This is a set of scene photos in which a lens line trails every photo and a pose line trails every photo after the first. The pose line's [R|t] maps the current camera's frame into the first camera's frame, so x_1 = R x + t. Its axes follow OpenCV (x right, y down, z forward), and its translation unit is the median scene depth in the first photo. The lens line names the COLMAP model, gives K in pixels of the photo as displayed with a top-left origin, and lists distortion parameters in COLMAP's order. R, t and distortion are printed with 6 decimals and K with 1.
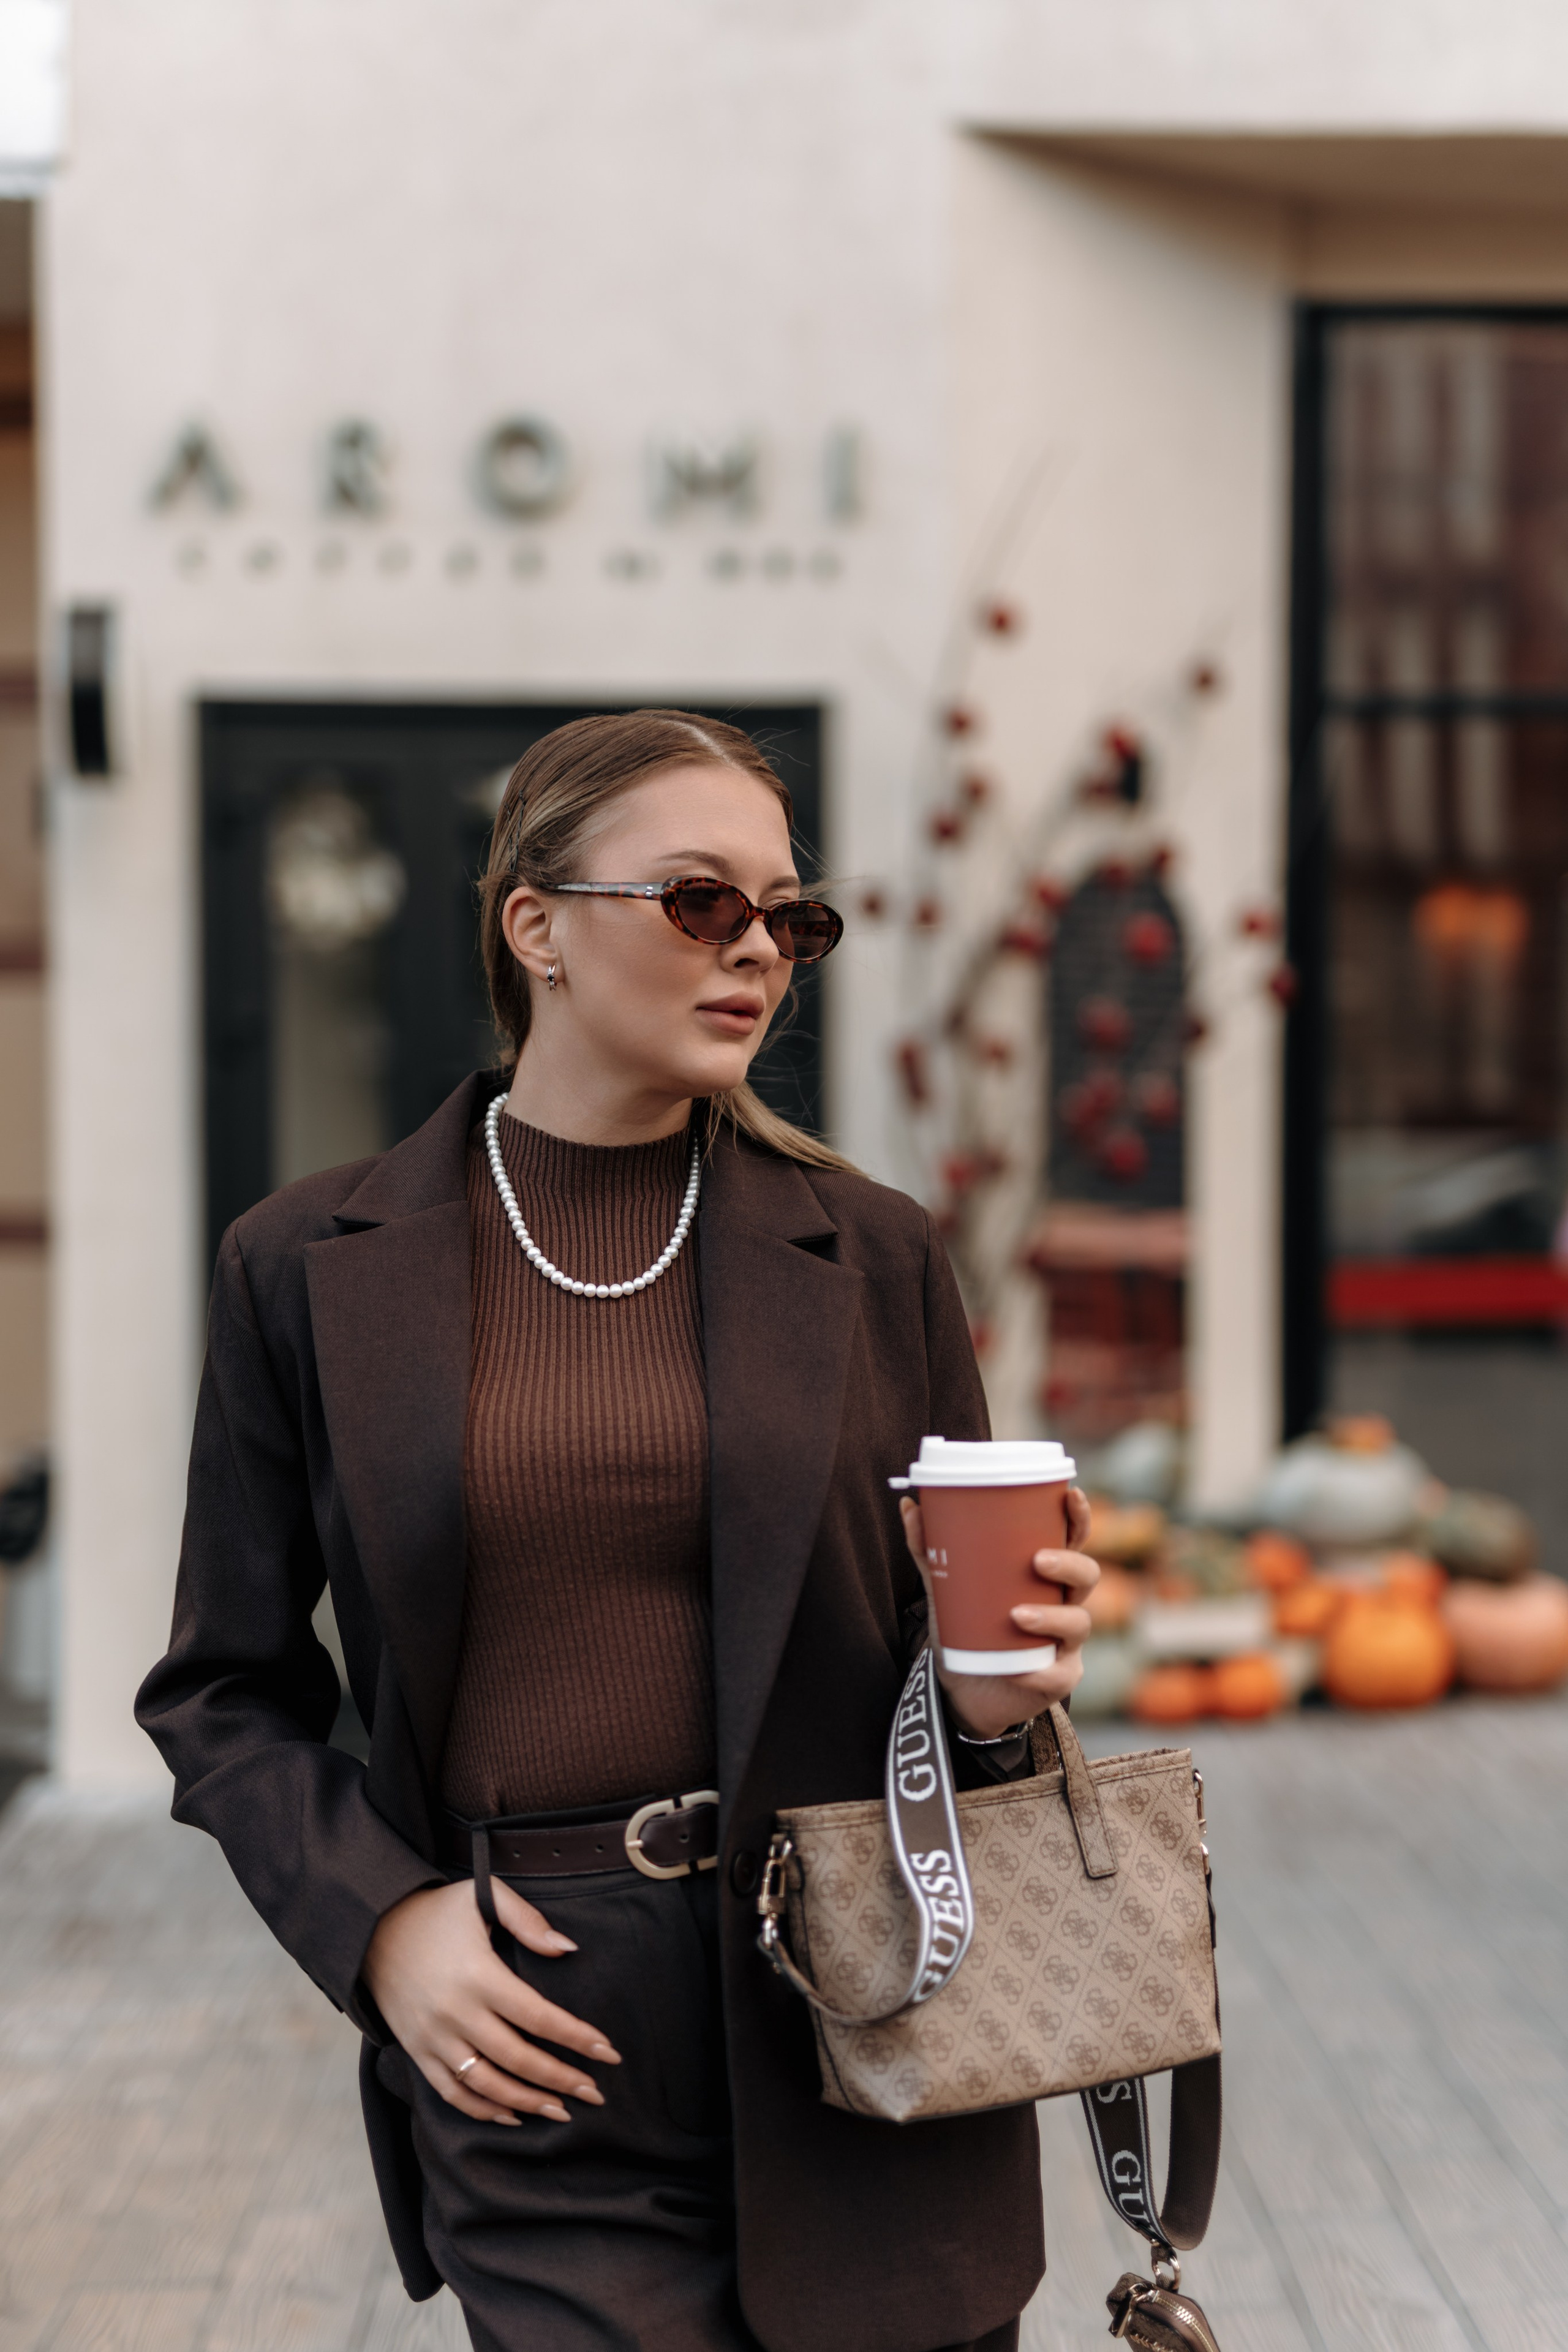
lens RADIAL K [[3362.0, 0, 785.4], [0, 3362.0, 1166.8], [0, 0, 1]] dist [0.080030, -0.036254]
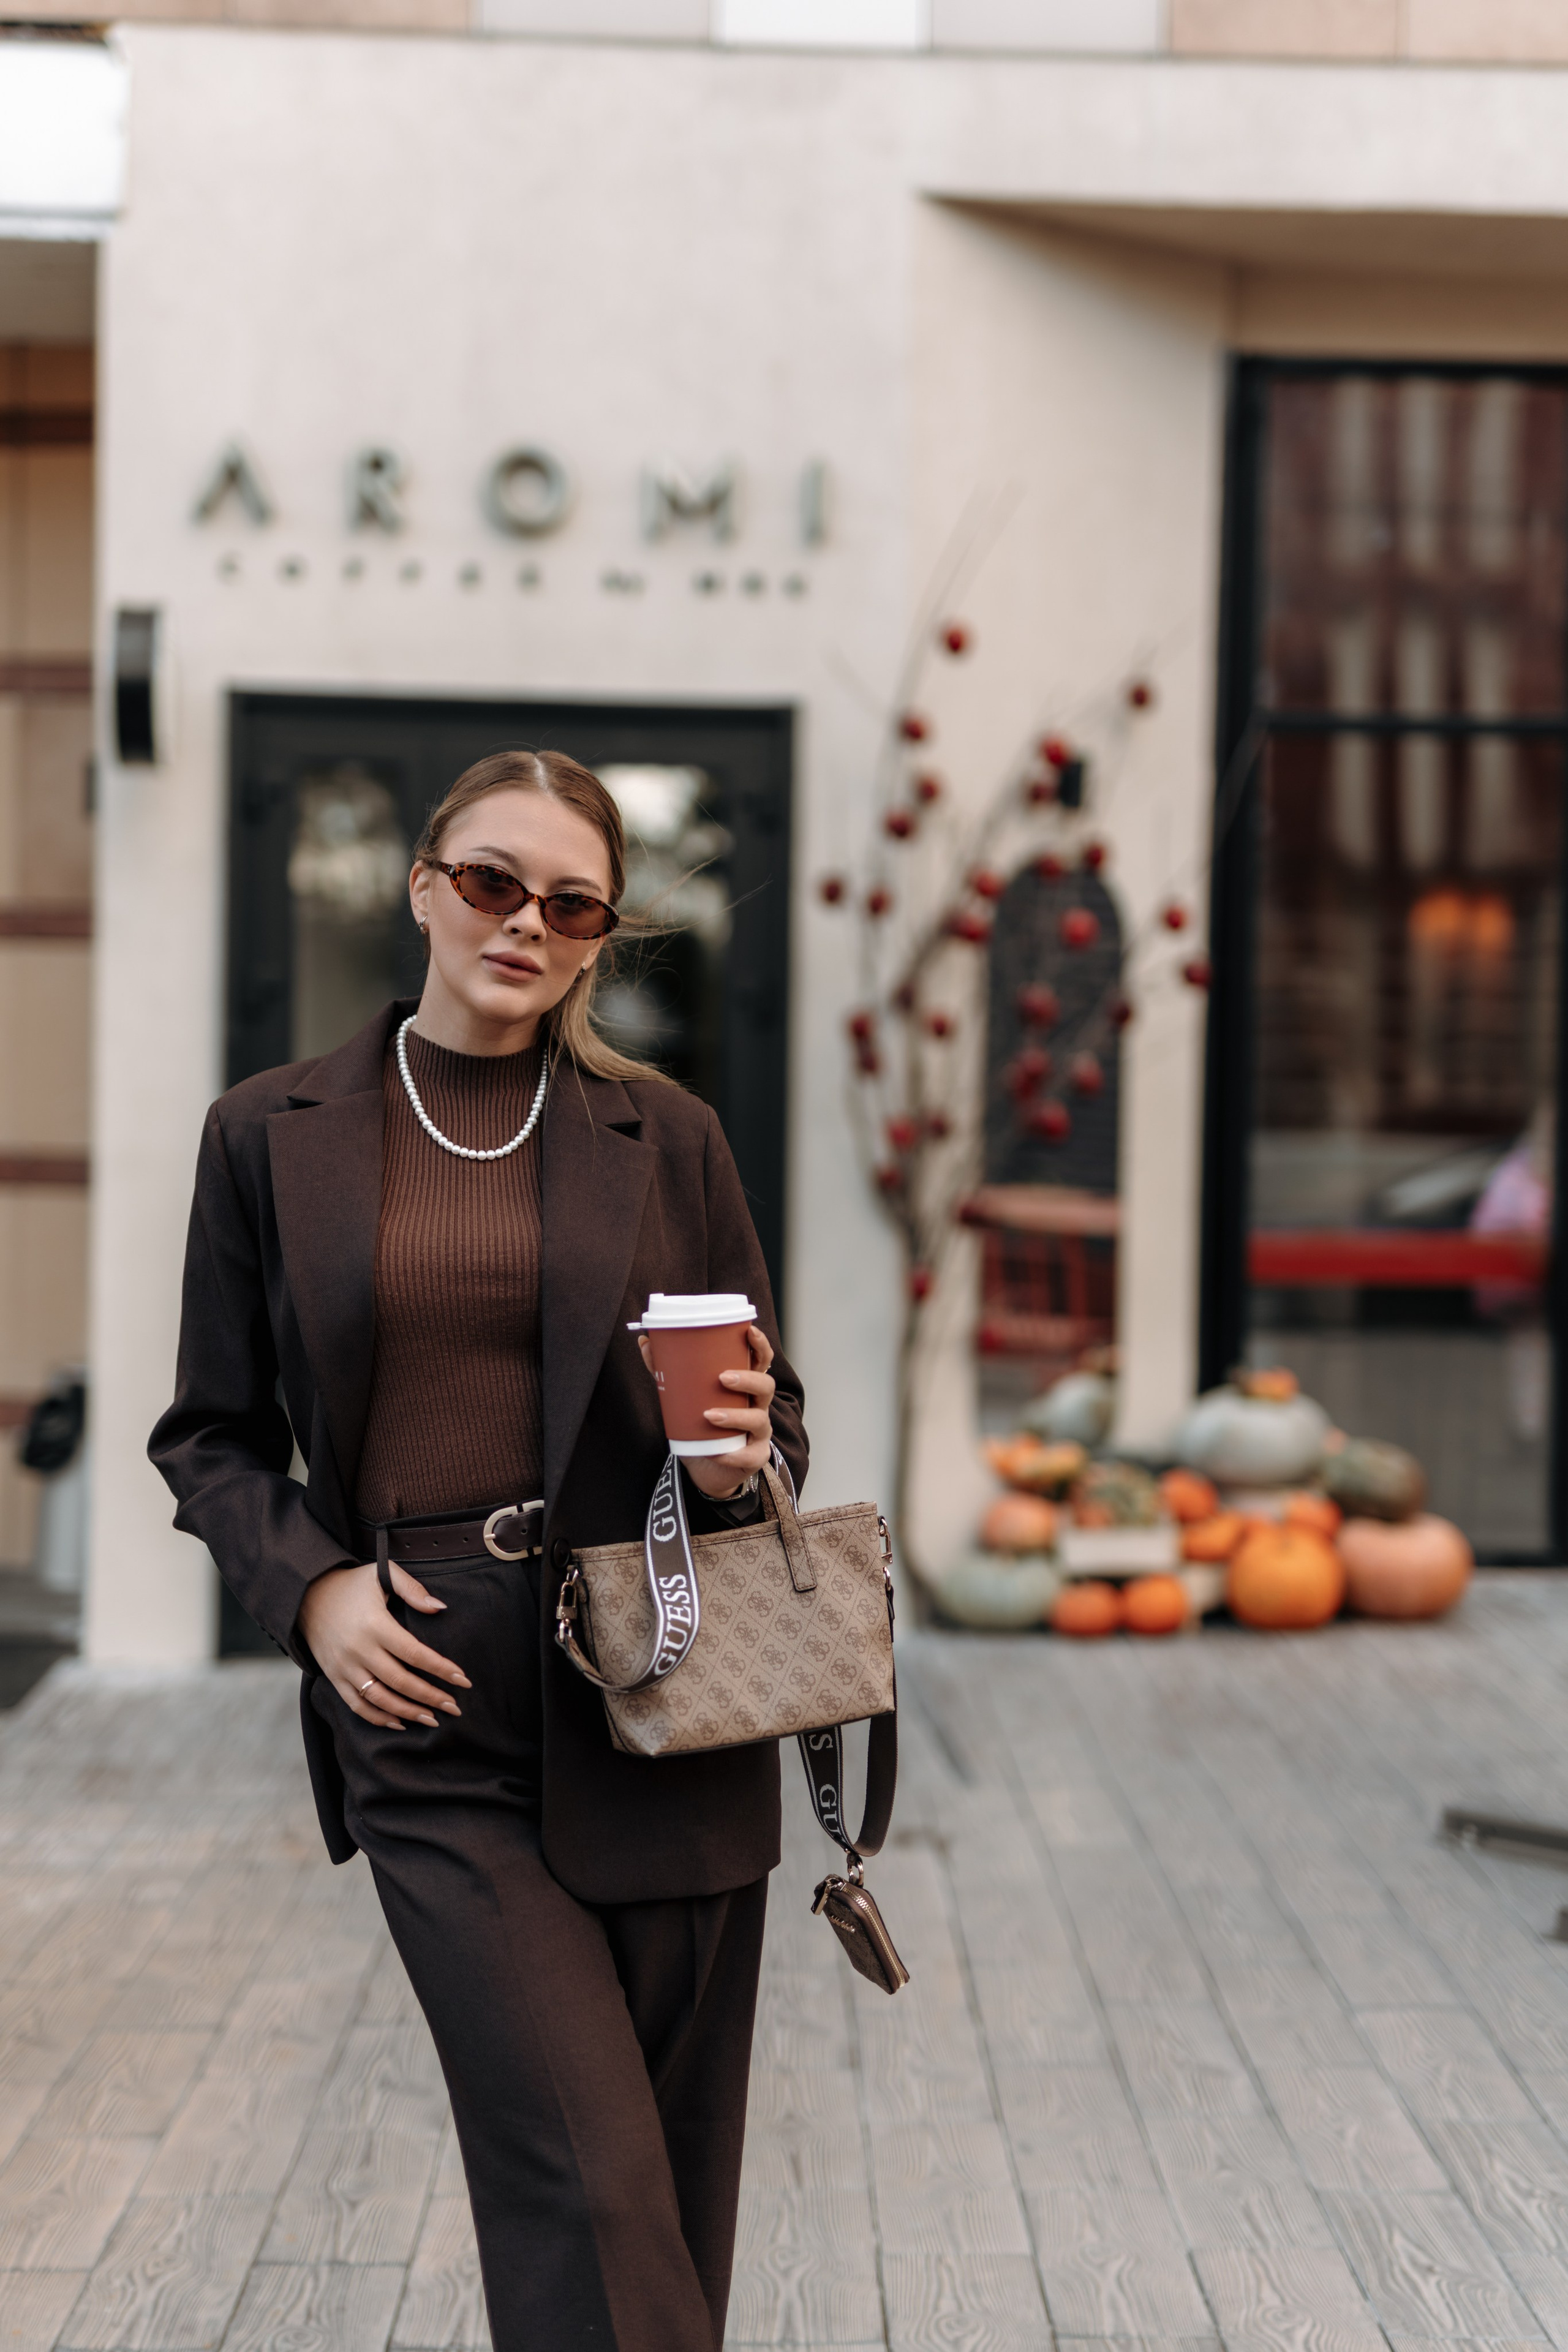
lens RADIAL K [[3342.0, 0, 784.0], [0, 3342.0, 1176.0], [0, 0, 1]] dist [0.053820, -0.103076]
pose [[0.999713, 0.021893, -0.009740, 0.022565], [-0.021822, 0.999735, 0.007306, 0.008263], [0.009898, -0.007091, 0.999926, -0.105240]]
